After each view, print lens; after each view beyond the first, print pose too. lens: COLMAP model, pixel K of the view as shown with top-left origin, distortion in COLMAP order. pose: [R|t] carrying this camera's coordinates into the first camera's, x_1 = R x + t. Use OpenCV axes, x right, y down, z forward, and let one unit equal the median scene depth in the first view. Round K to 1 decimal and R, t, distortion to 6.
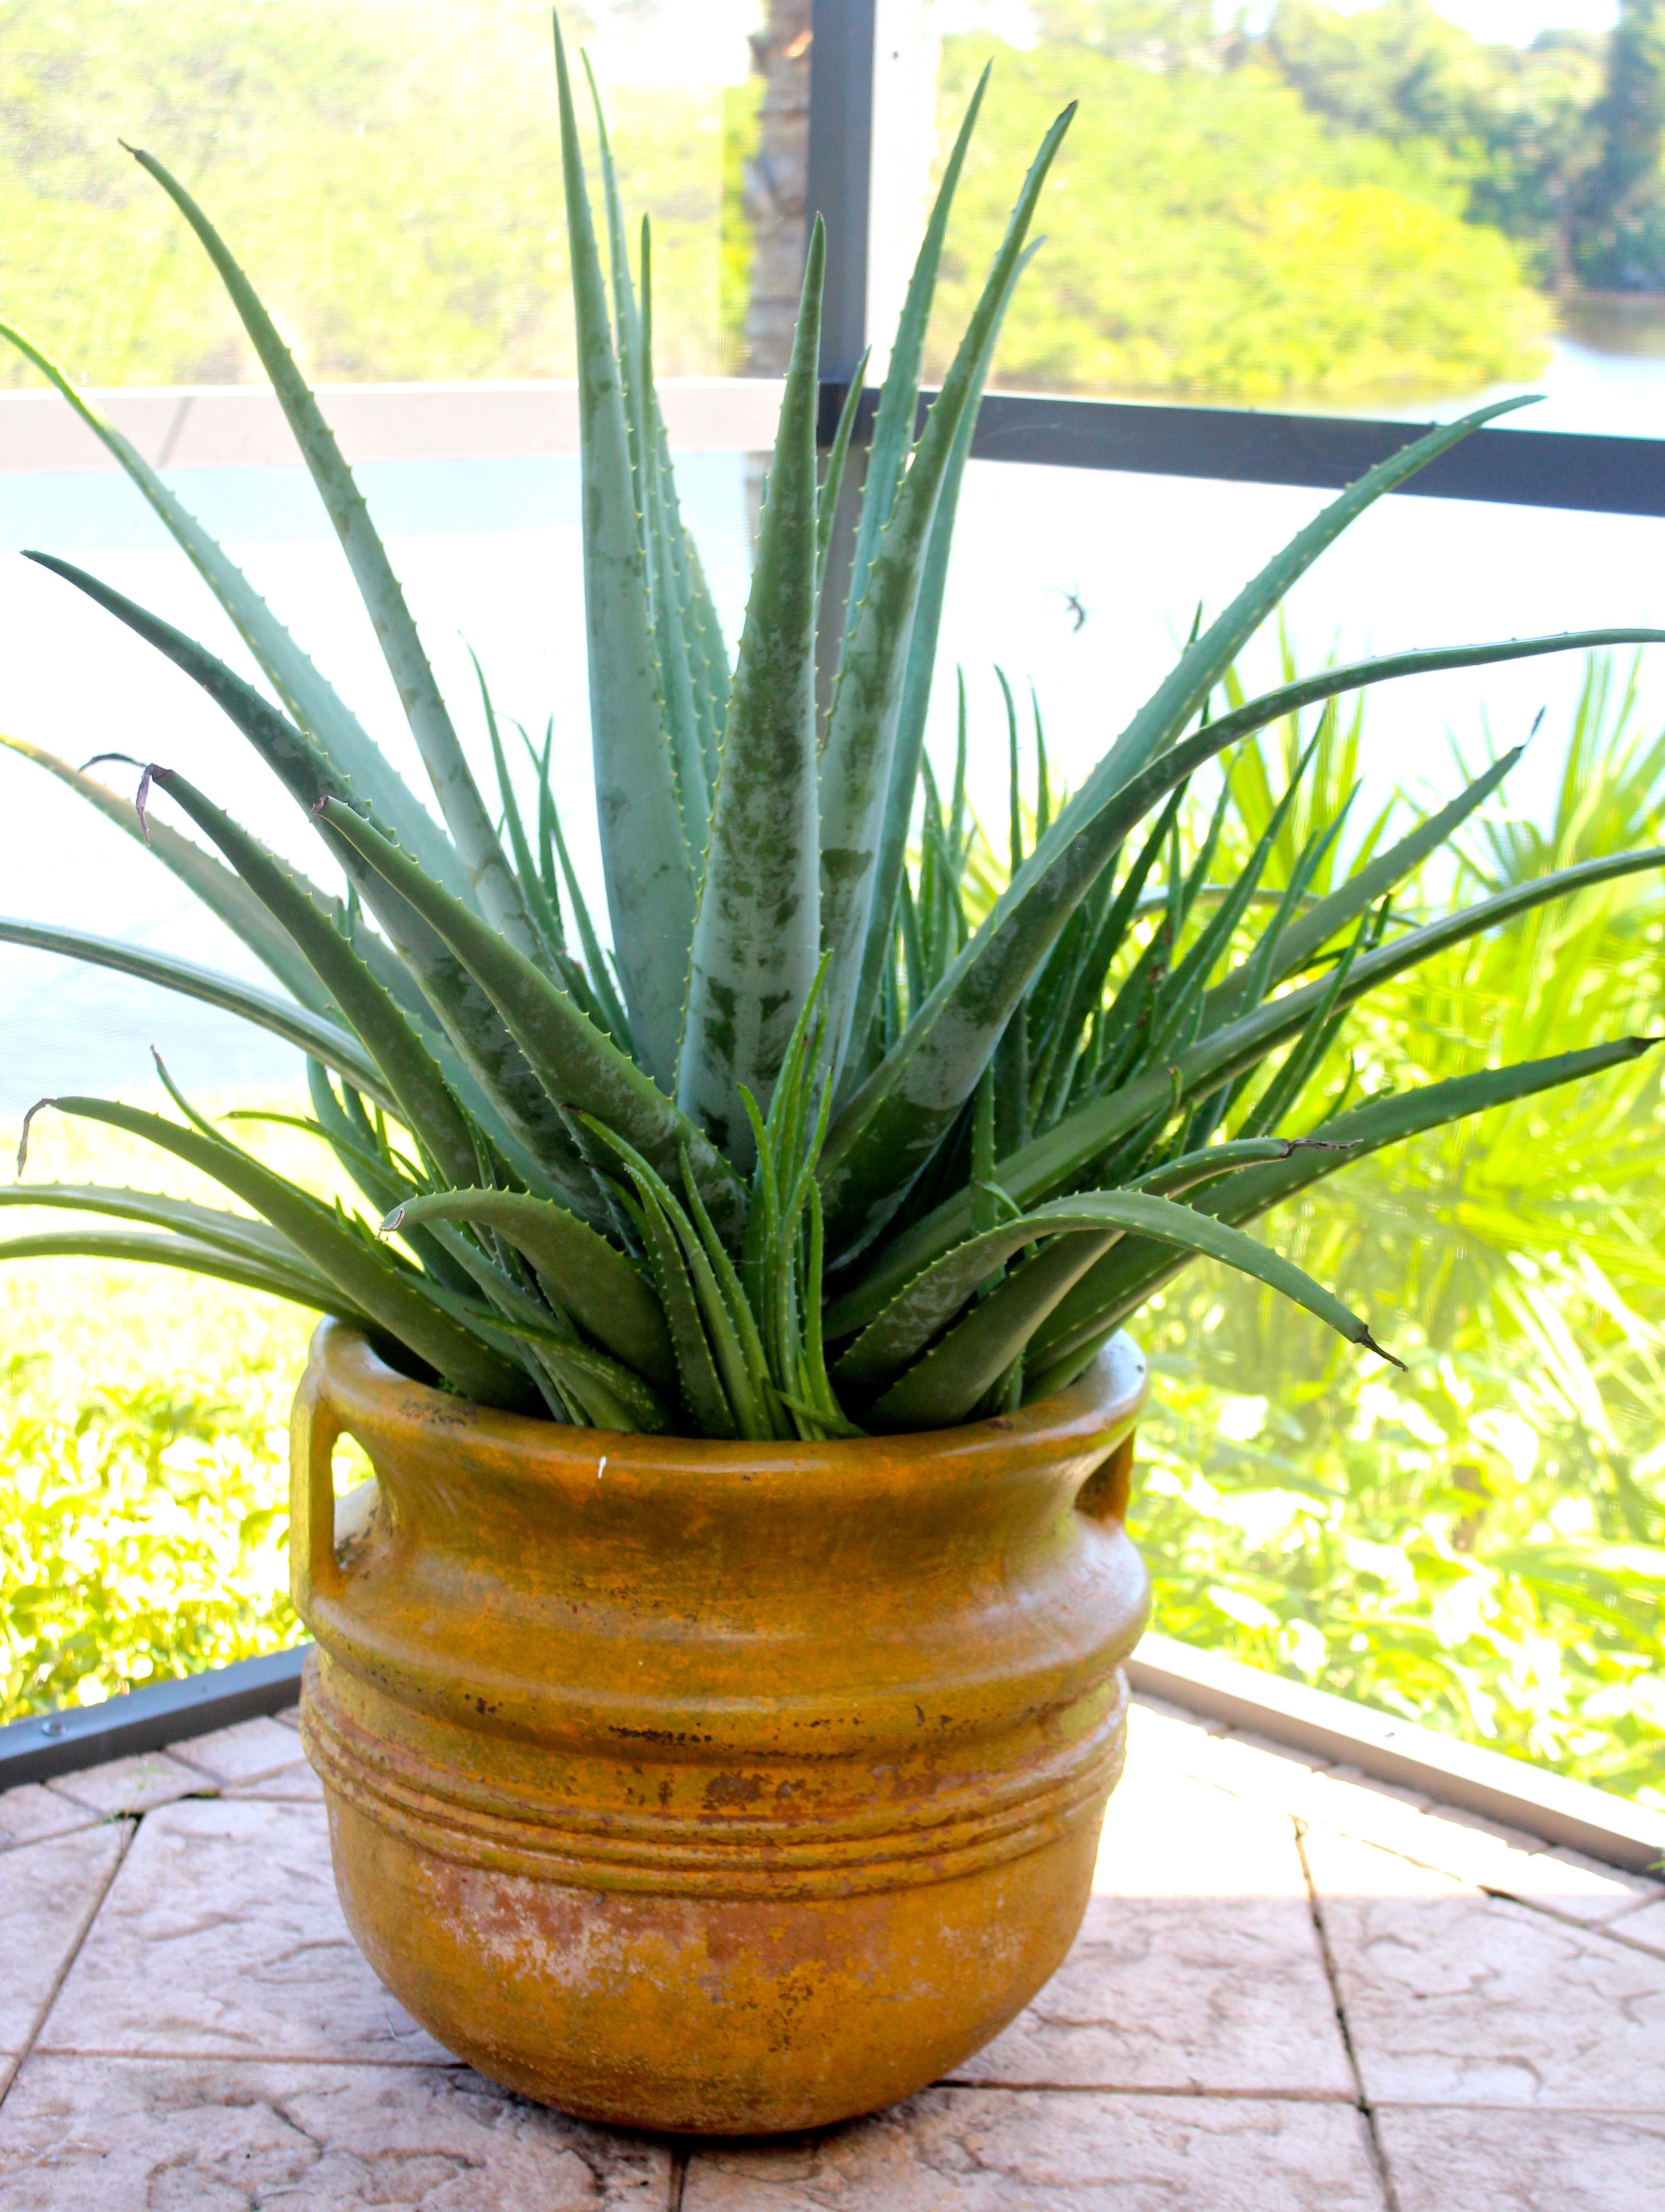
lens RADIAL K [[3412.3, 0, 832.8], [0, 3412.3, 1108.5], [0, 0, 1]] dist [-0.097338, 0.000000]
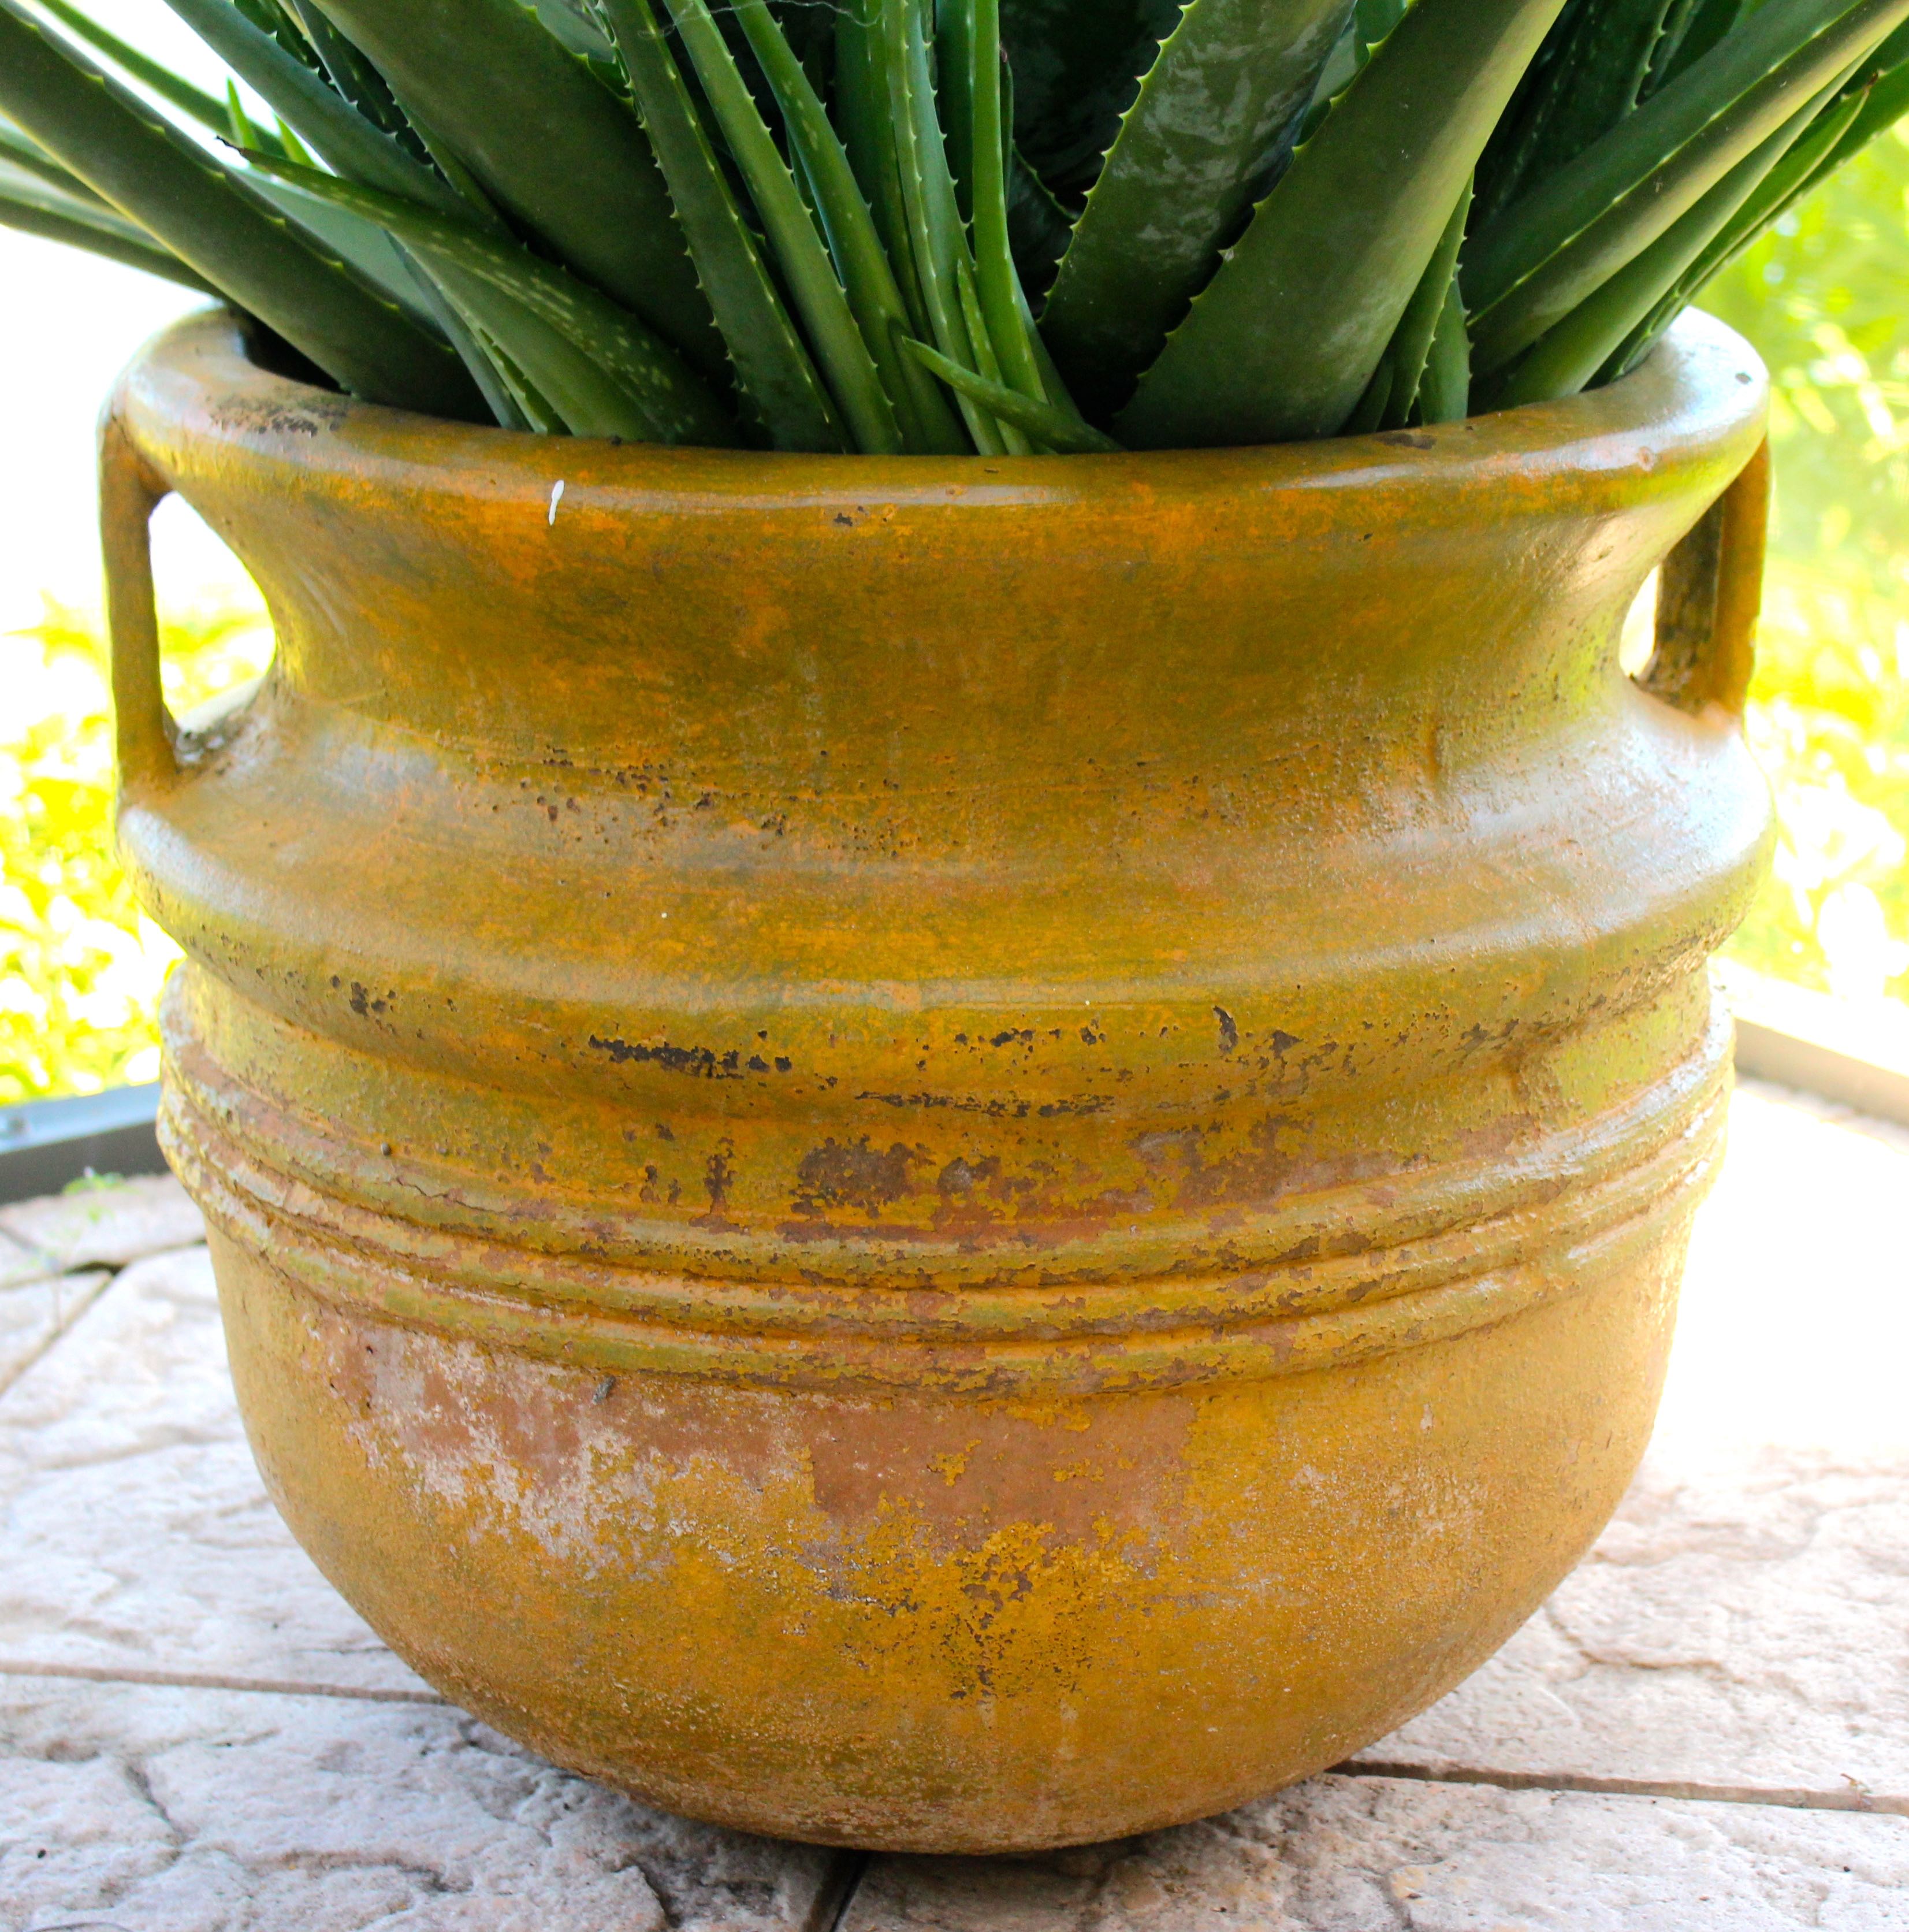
lens RADIAL K [[4551.0, 0, 954.3], [0, 4551.0, 966.8], [0, 0, 1]] dist [-0.104610, 0.000000]
pose [[0.988757, 0.014582, -0.148821, 0.081221], [0.002620, 0.993392, 0.114744, 0.091770], [0.149511, -0.113844, 0.982184, 0.345026]]
